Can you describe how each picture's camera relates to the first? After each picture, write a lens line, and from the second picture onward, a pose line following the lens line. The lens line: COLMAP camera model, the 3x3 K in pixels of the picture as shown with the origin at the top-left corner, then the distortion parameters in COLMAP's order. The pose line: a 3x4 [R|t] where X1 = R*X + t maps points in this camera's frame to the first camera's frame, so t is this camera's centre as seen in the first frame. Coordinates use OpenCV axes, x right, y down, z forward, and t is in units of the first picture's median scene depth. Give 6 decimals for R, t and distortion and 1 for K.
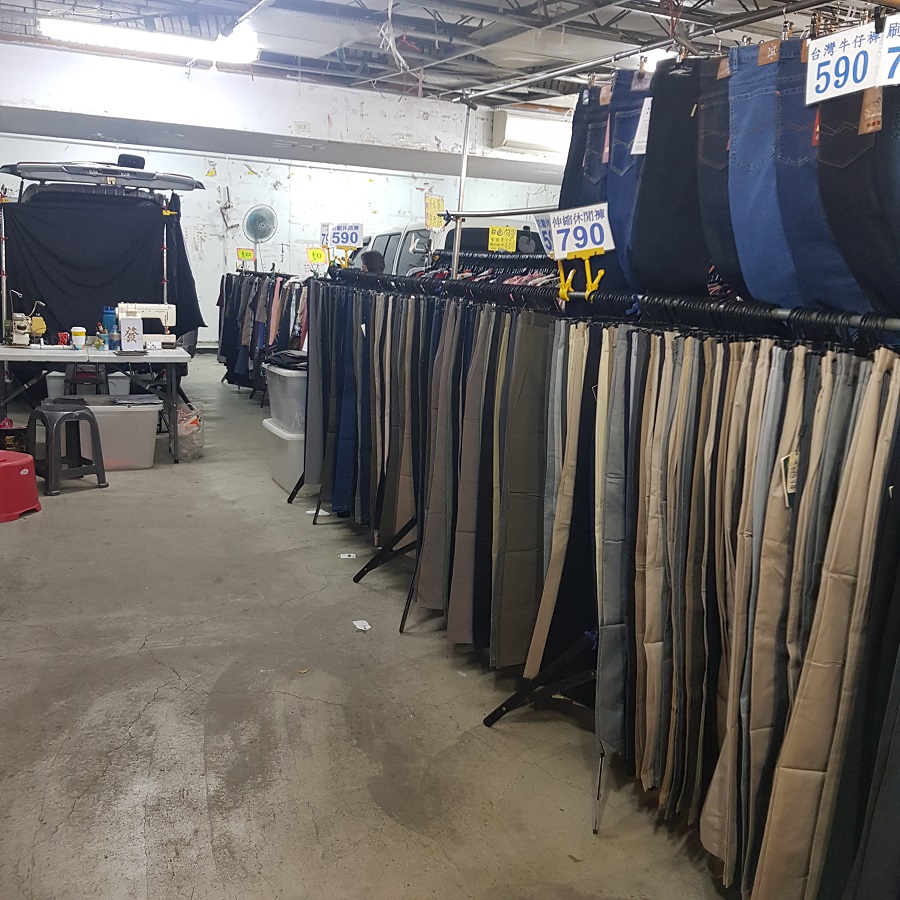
lens RADIAL K [[914.0, 0, 450.0], [0, 914.0, 450.0], [0, 0, 1]] dist [0.115246, -0.239685]
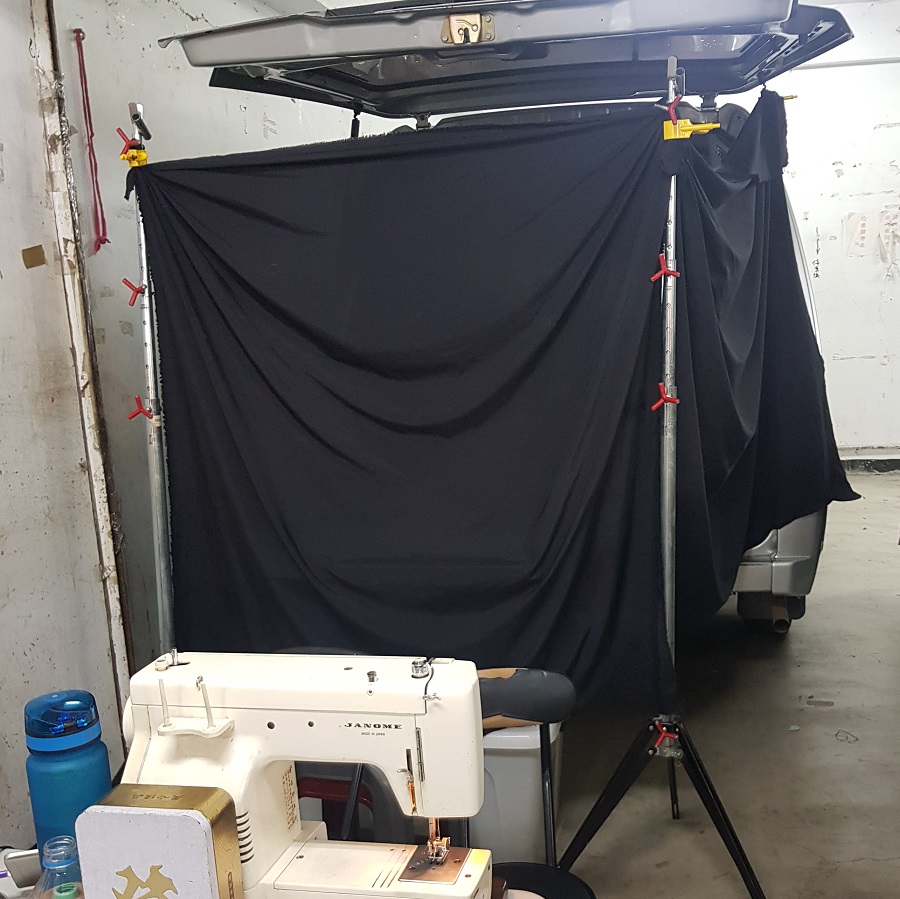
lens RADIAL K [[1086.7, 0, 532.9], [0, 1086.7, 532.4], [0, 0, 1]] dist [0.014131, -0.058170]
pose [[0.824719, 0.048045, -0.563498, -0.207599], [-0.032436, 0.998763, 0.037685, -0.195385], [0.564612, -0.012802, 0.825257, 0.911318]]
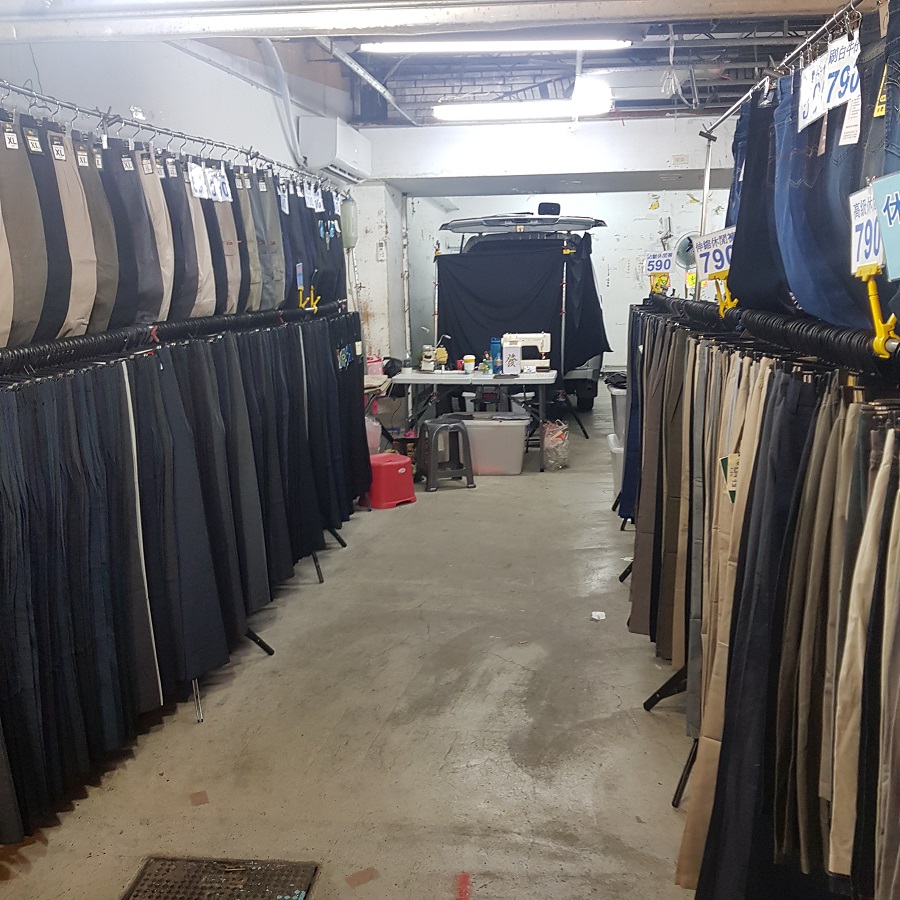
lens RADIAL K [[914.0, 0, 450.0], [0, 914.0, 450.0], [0, 0, 1]] dist [0.115246, -0.239685]
pose [[0.859388, 0.029942, -0.510447, 0.187530], [-0.043291, 0.998960, -0.014287, 0.008545], [0.509488, 0.034376, 0.859791, -0.033515]]
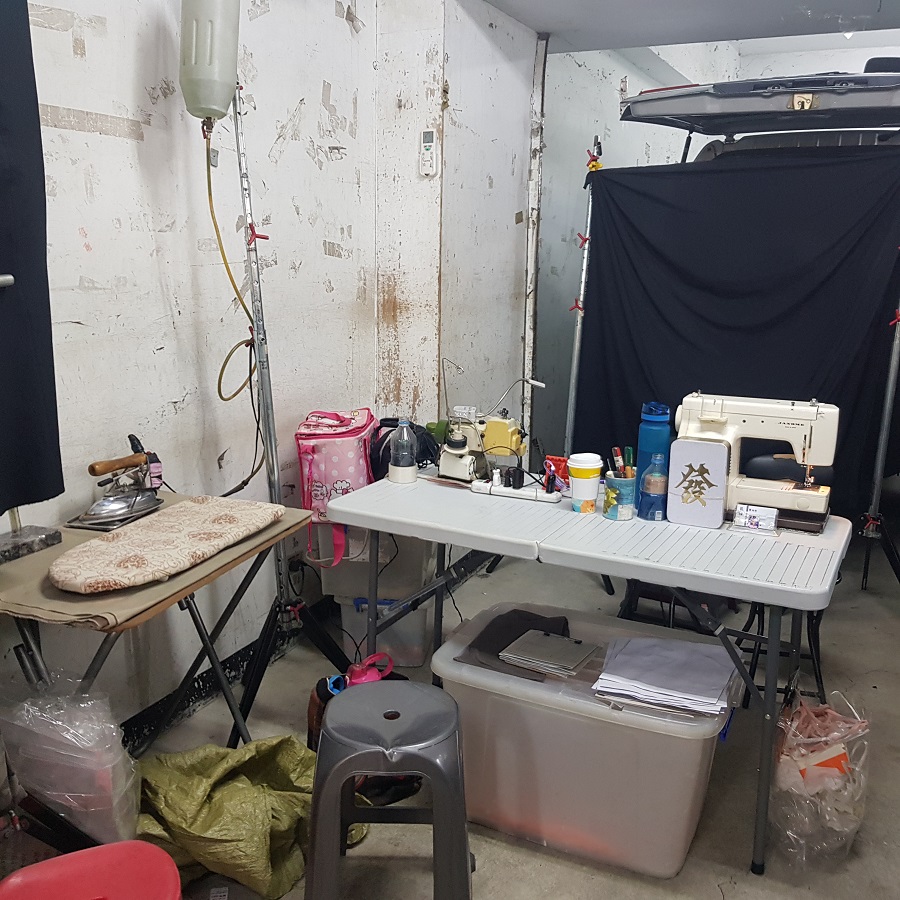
lens RADIAL K [[914.0, 0, 450.0], [0, 914.0, 450.0], [0, 0, 1]] dist [0.115246, -0.239685]
pose [[0.648651, 0.131538, -0.749633, -0.136101], [-0.131949, 0.989472, 0.059449, -0.150021], [0.749561, 0.060352, 0.659178, 0.694938]]
